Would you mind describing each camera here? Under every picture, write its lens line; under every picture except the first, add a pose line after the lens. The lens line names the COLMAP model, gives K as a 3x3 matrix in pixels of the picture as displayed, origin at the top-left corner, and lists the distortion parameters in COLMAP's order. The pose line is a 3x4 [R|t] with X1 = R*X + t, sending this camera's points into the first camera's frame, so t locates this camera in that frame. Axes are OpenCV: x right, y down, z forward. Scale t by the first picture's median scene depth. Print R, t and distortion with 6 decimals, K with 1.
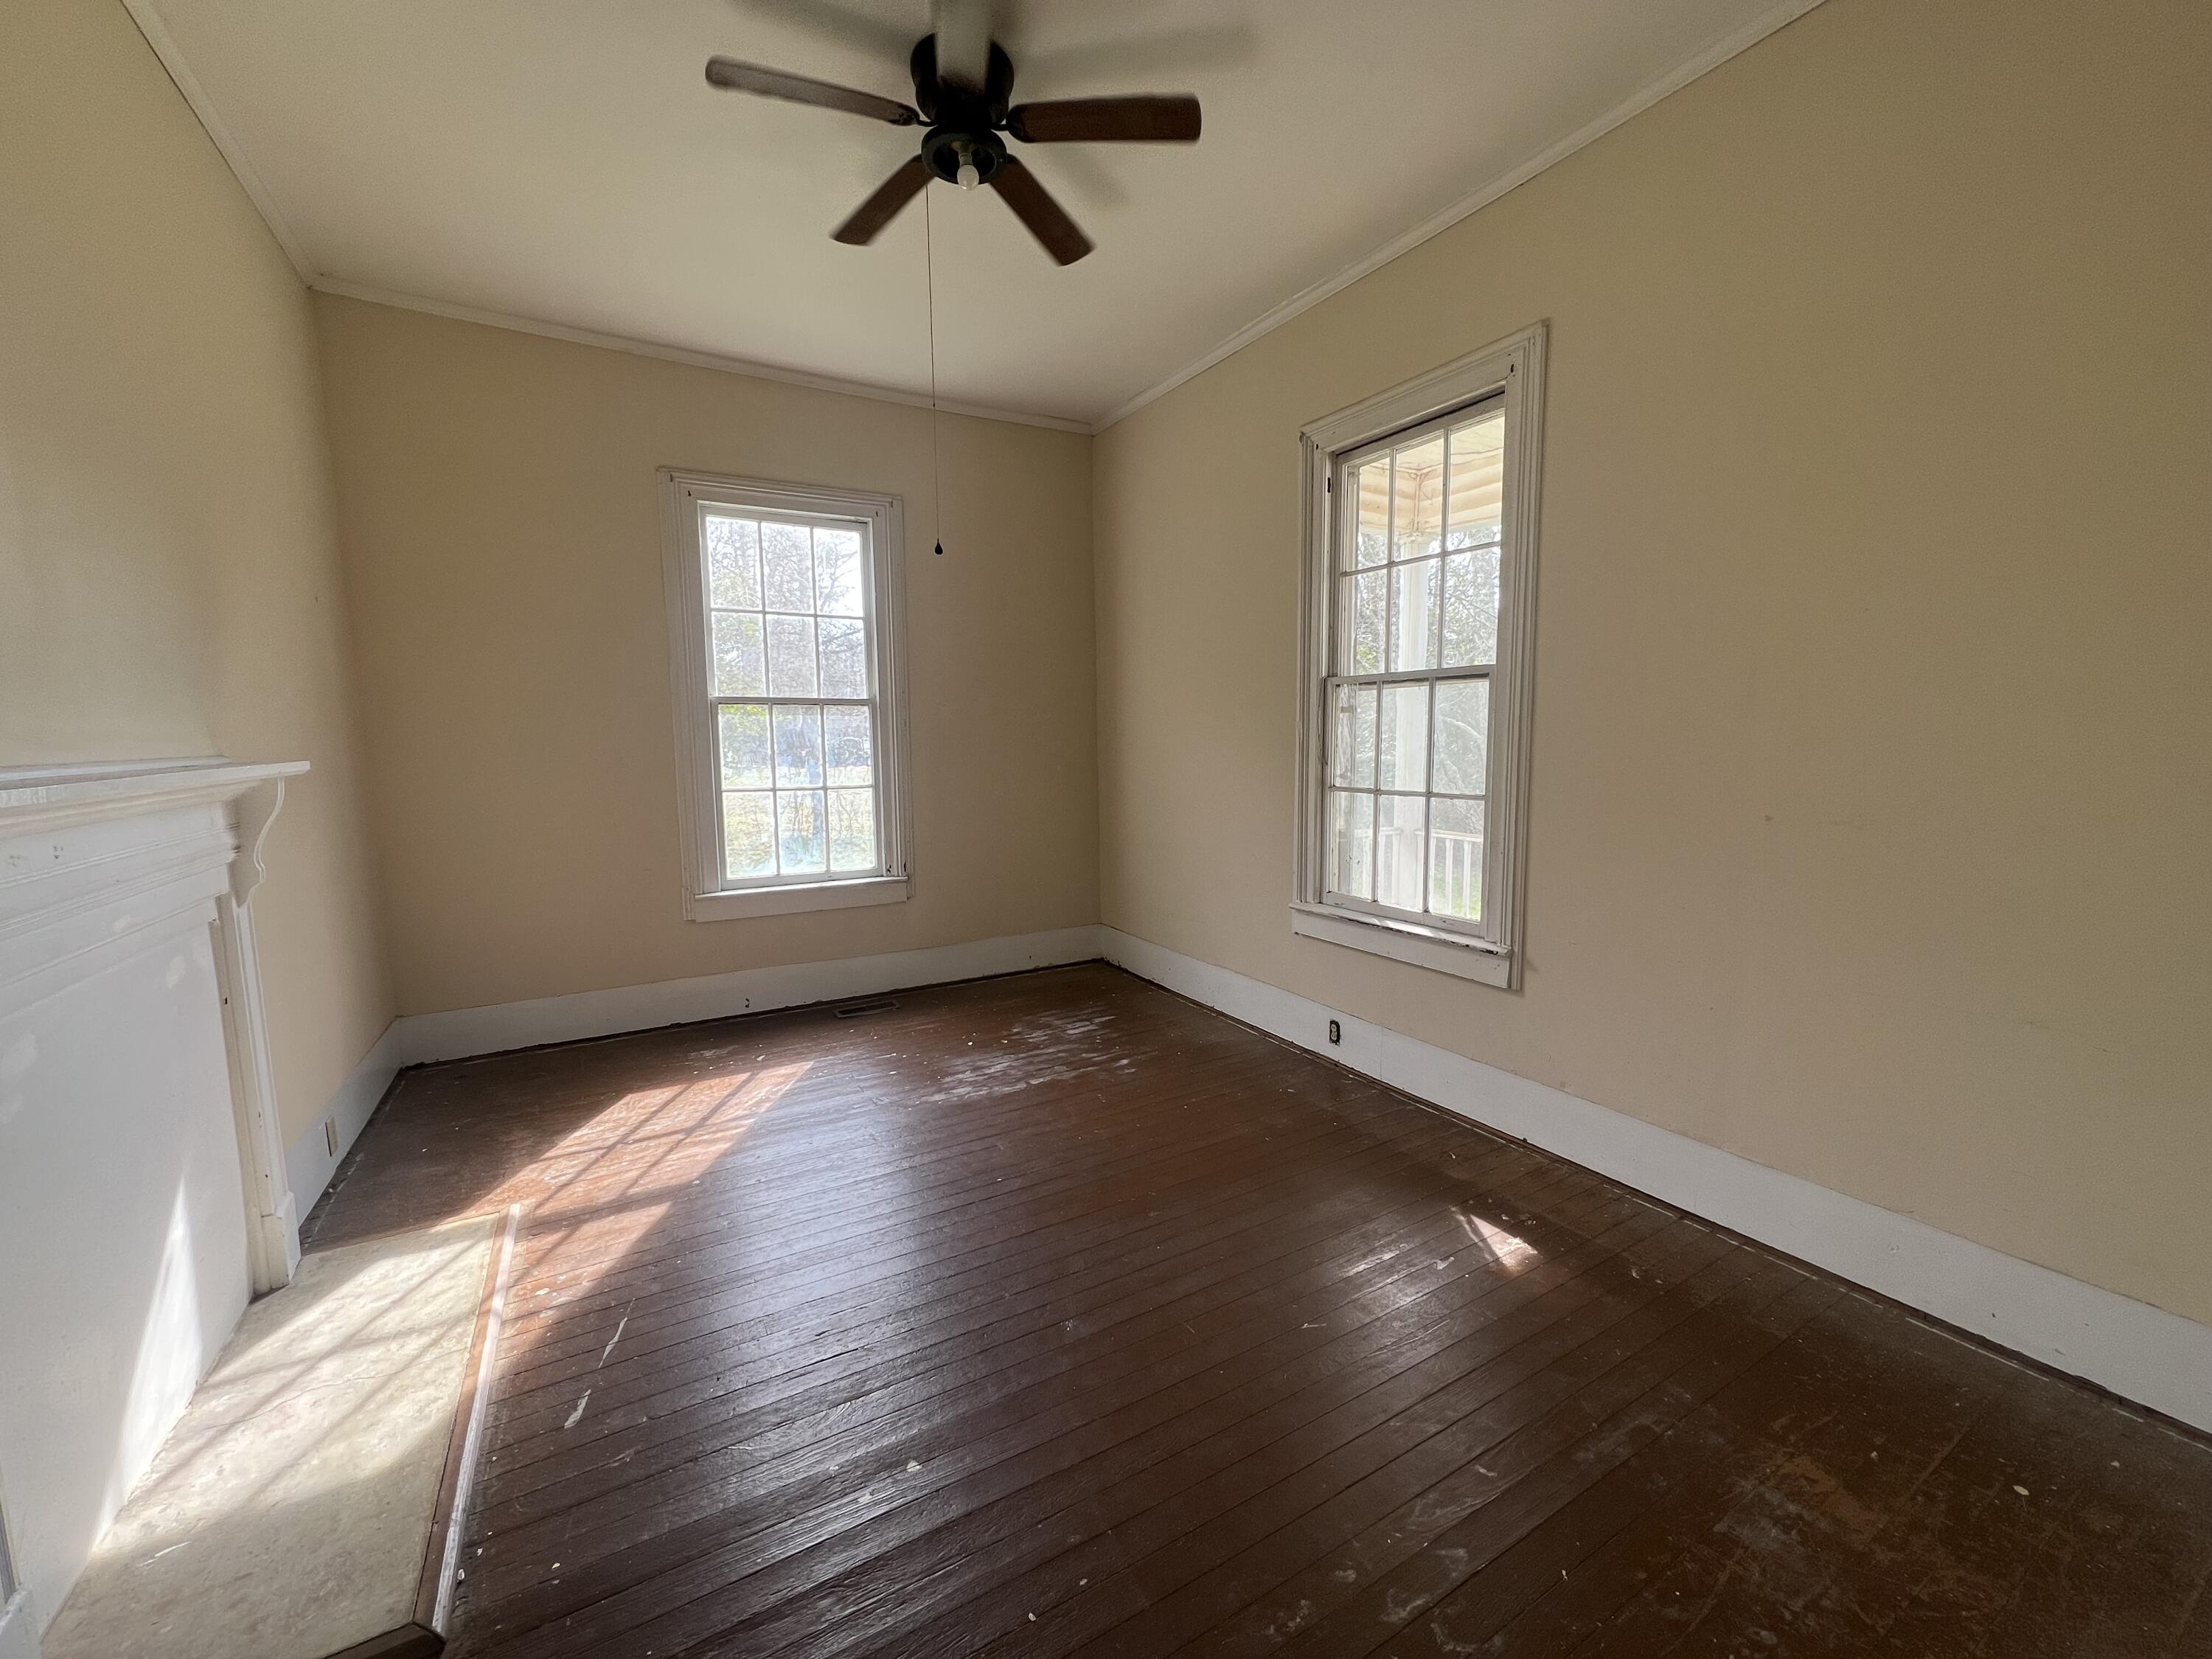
lens RADIAL K [[887.3, 0, 1105.8], [0, 887.3, 838.7], [0, 0, 1]] dist [-0.001606, 0.000167]
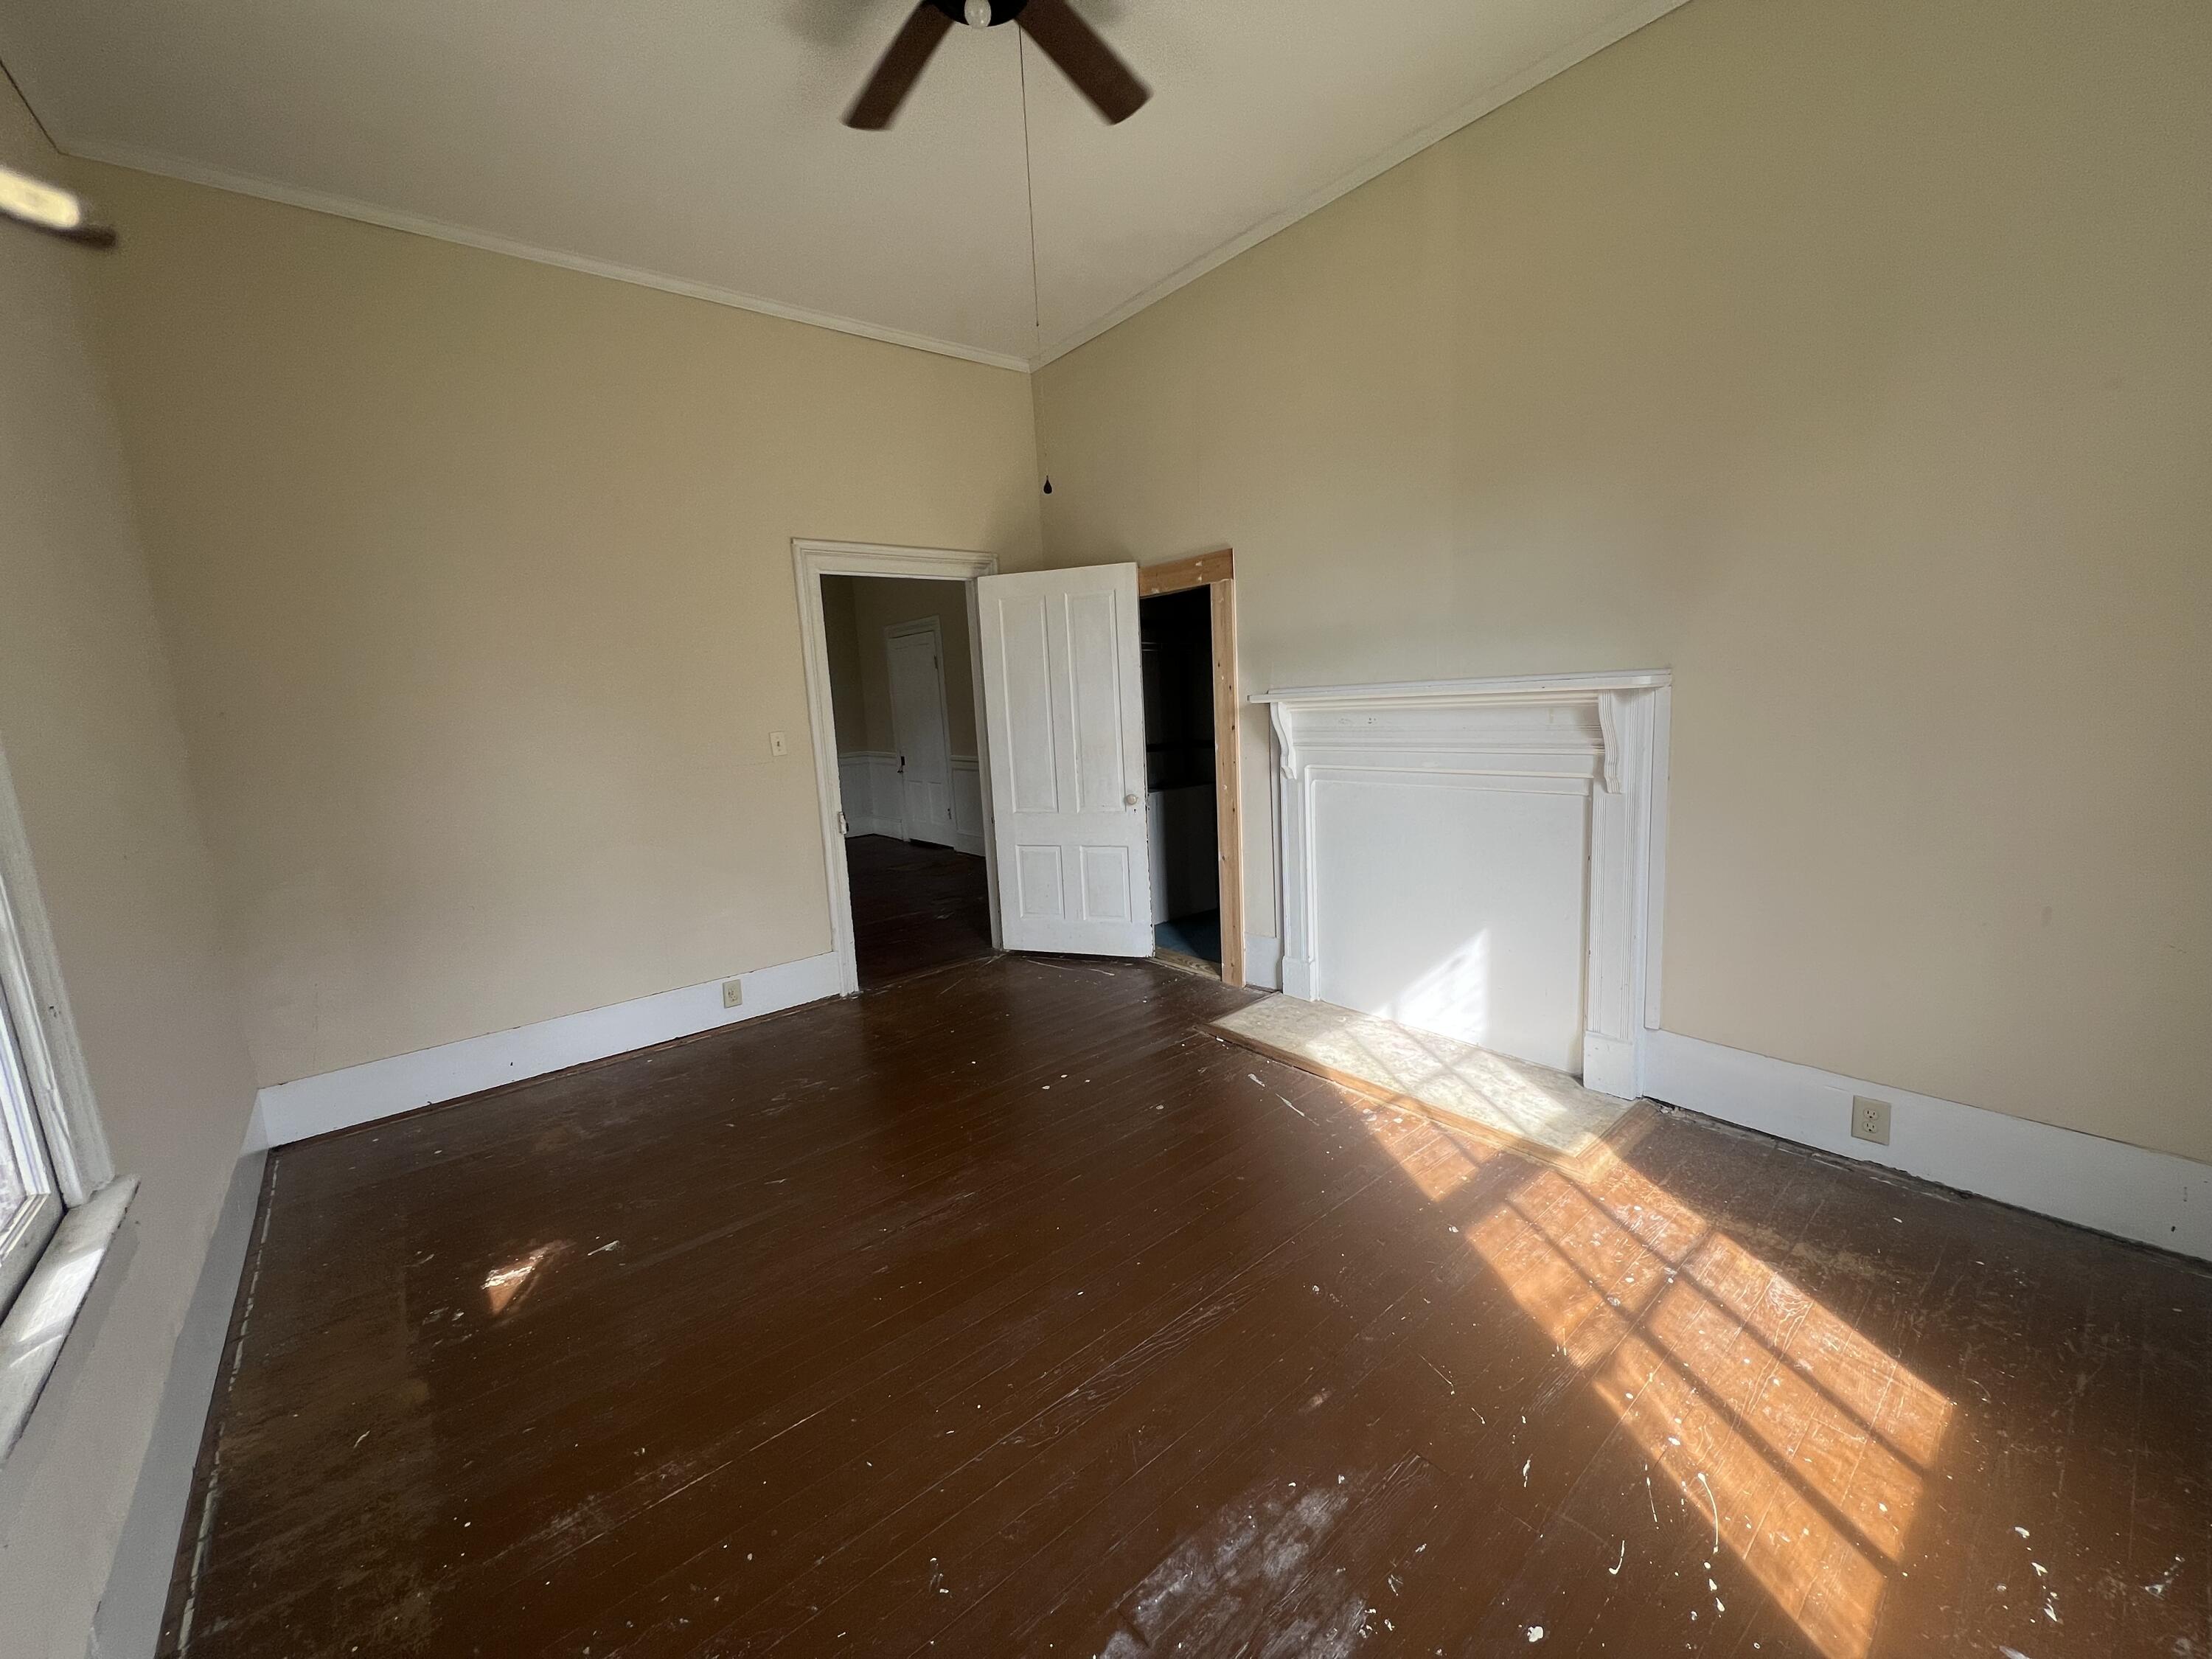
lens RADIAL K [[887.3, 0, 1098.4], [0, 887.3, 838.1], [0, 0, 1]] dist [-0.001606, 0.000167]
pose [[-0.985012, 0.094651, -0.144194, -0.063181], [0.050705, 0.957946, 0.282433, -0.195164], [0.164862, 0.270888, -0.948388, 1.616146]]
